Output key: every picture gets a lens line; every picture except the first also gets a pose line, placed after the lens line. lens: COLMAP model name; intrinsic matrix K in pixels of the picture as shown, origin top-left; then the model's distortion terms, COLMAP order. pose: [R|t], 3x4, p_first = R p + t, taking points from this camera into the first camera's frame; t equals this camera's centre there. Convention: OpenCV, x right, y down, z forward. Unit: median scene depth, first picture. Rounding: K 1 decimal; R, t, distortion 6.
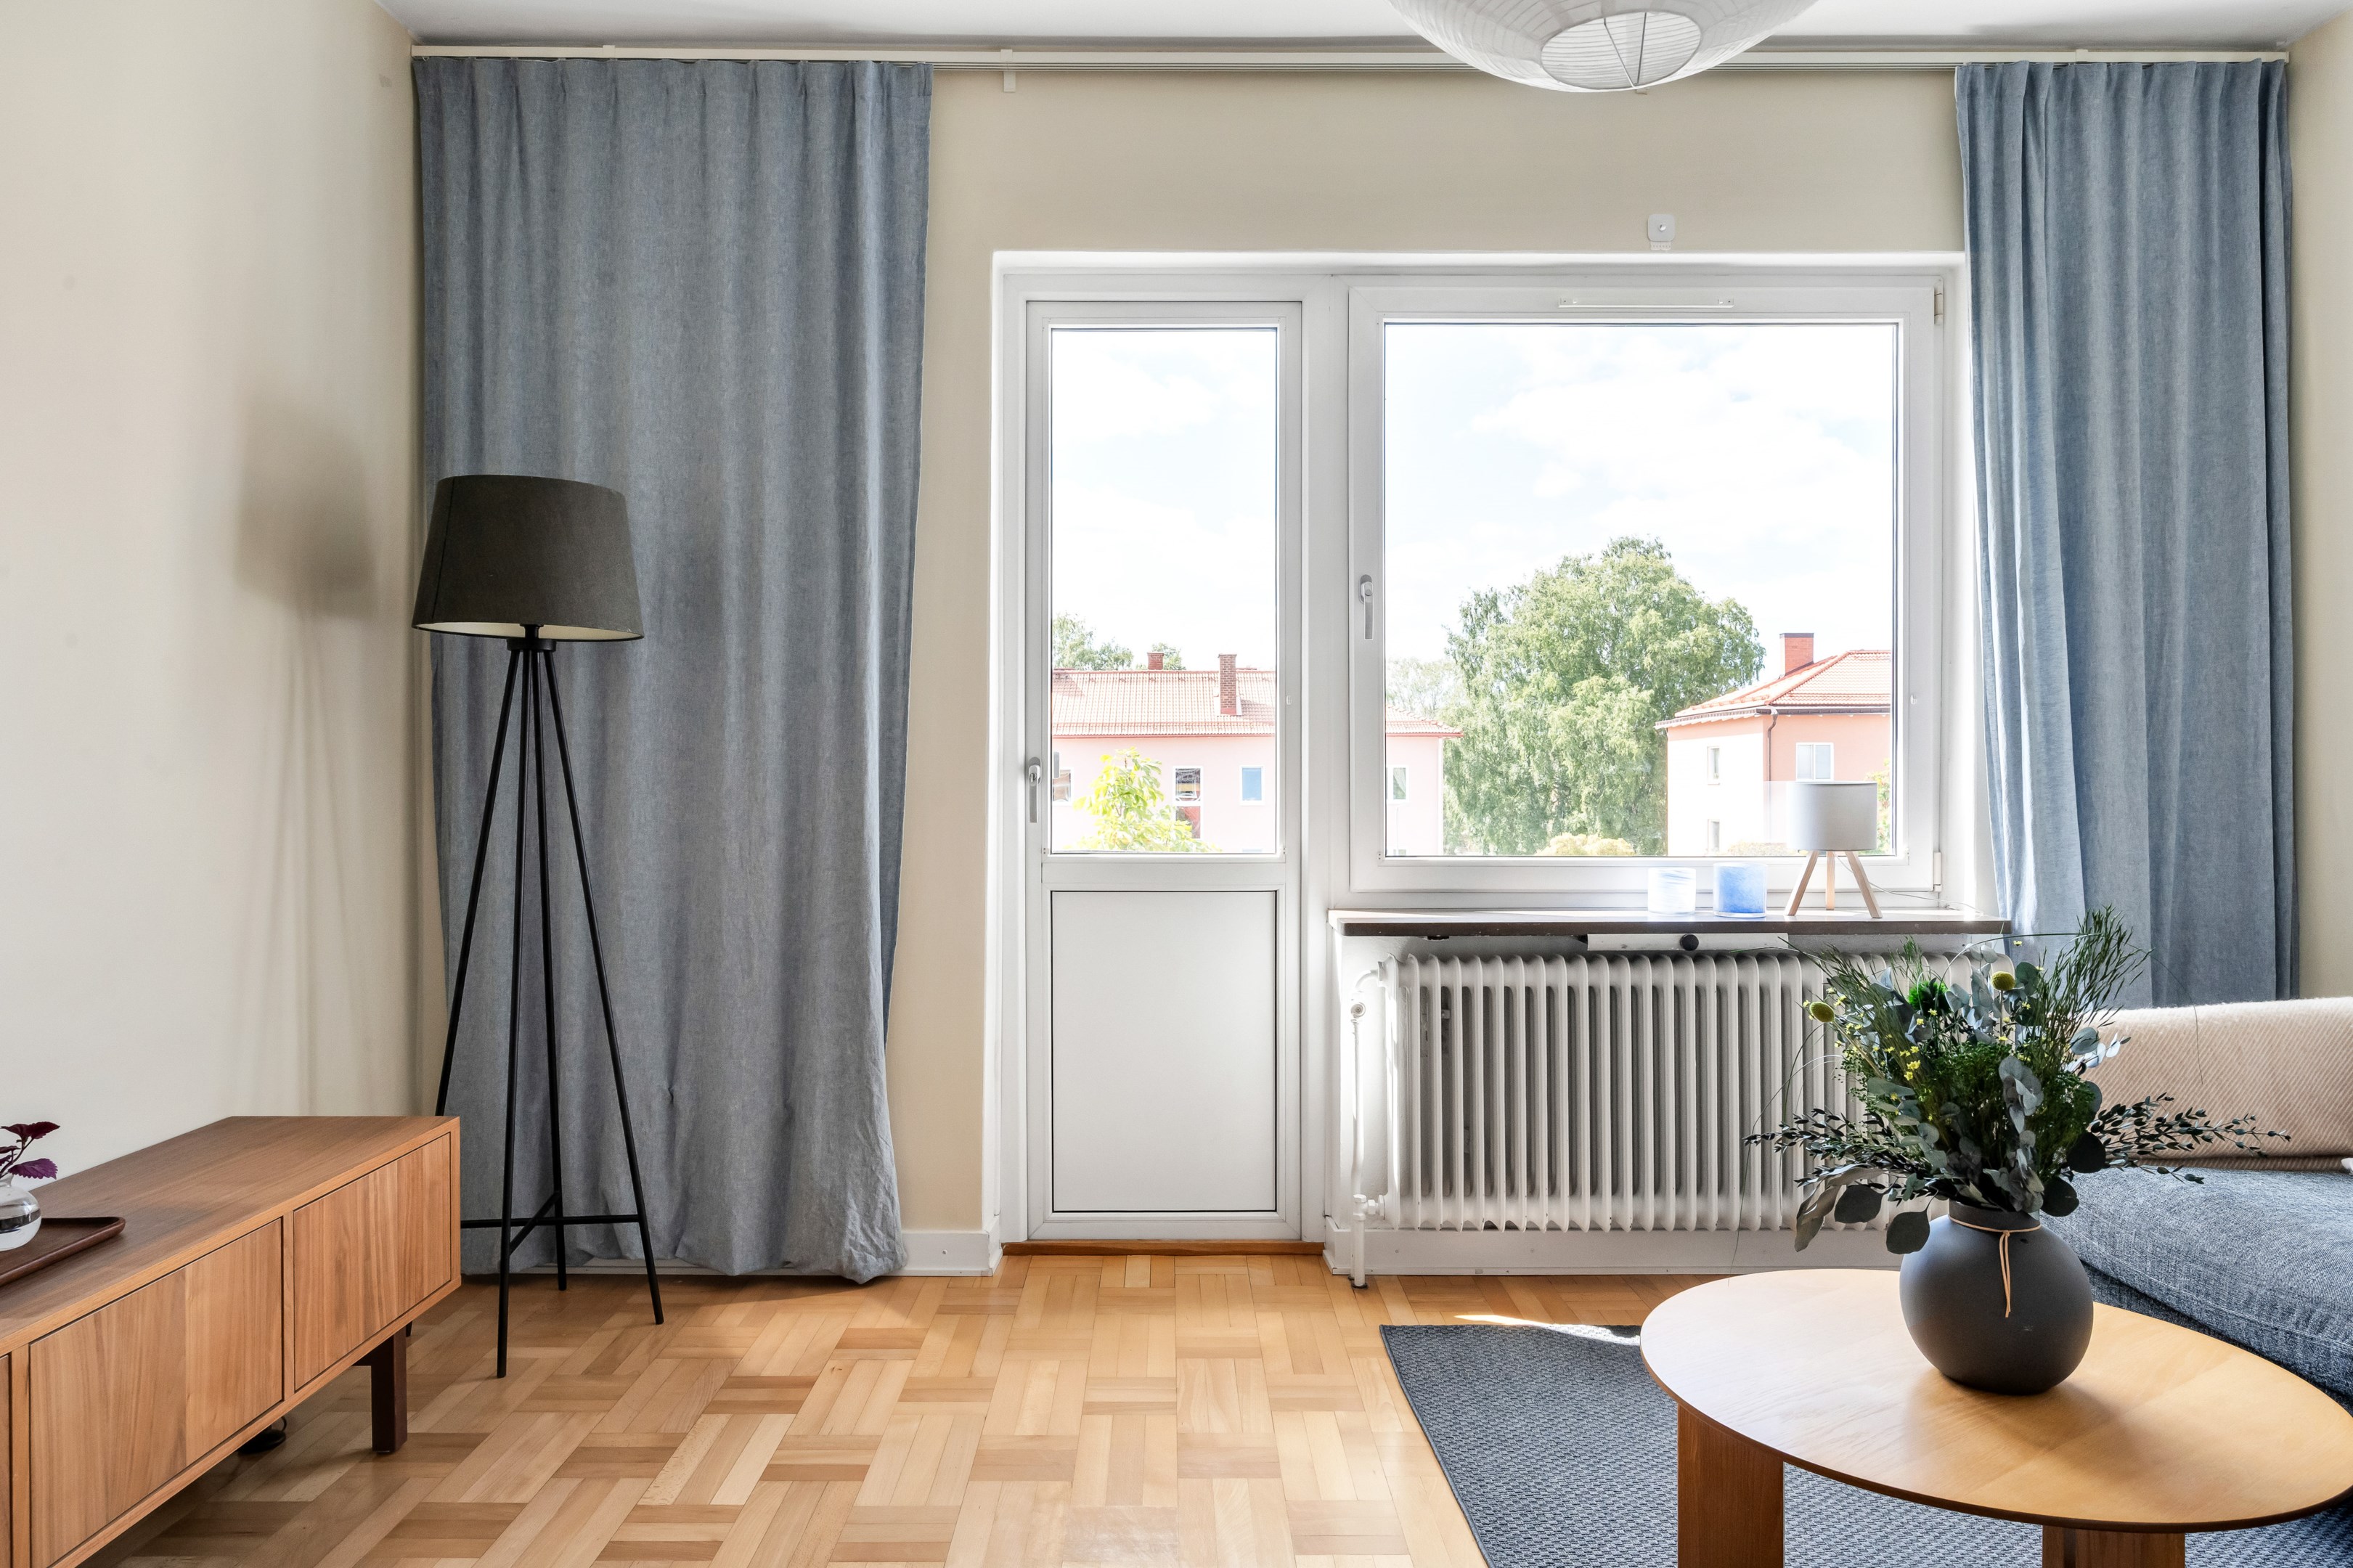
lens RADIAL K [[1565.0, 0, 1125.4], [0, 1565.0, 796.6], [0, 0, 1]] dist [-0.018468, 0.002079]
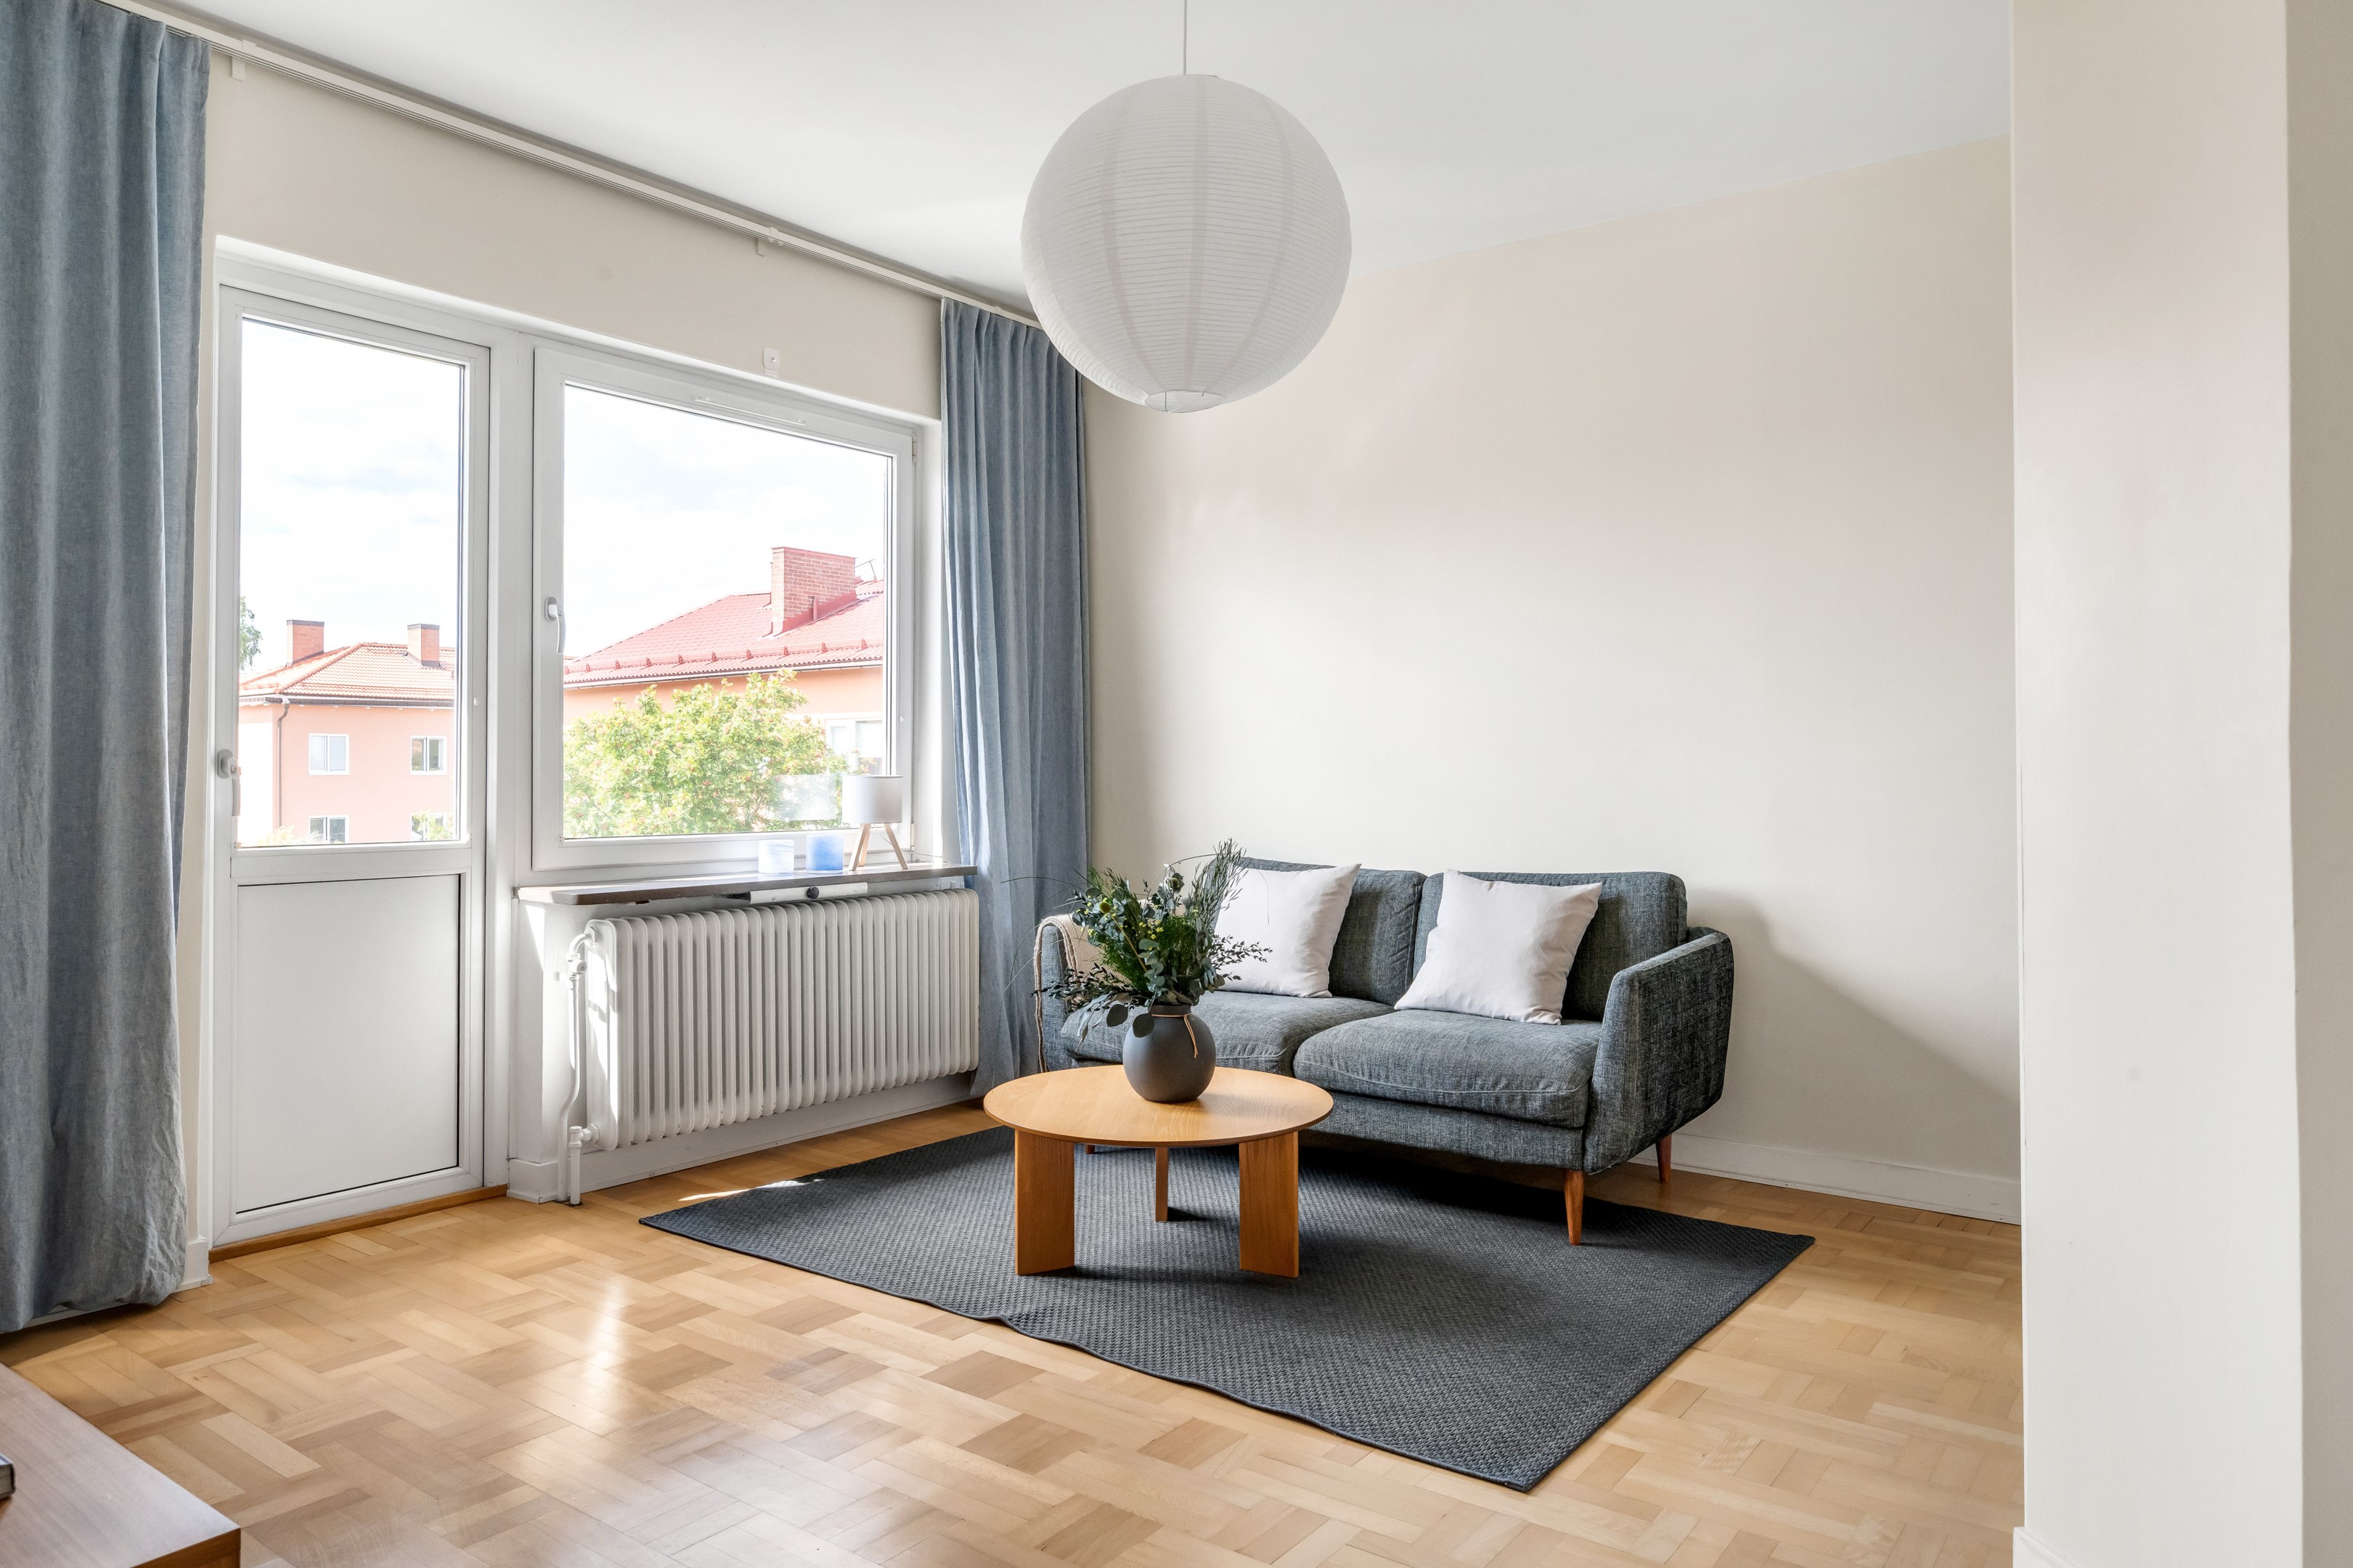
lens RADIAL K [[1526.4, 0, 1172.9], [0, 1526.4, 773.0], [0, 0, 1]] dist [-0.004110, 0.002613]
pose [[0.590365, 0.000815, 0.807136, -0.517247], [0.006882, 0.999958, -0.006044, -0.001377], [-0.807107, 0.009123, 0.590335, -0.045613]]
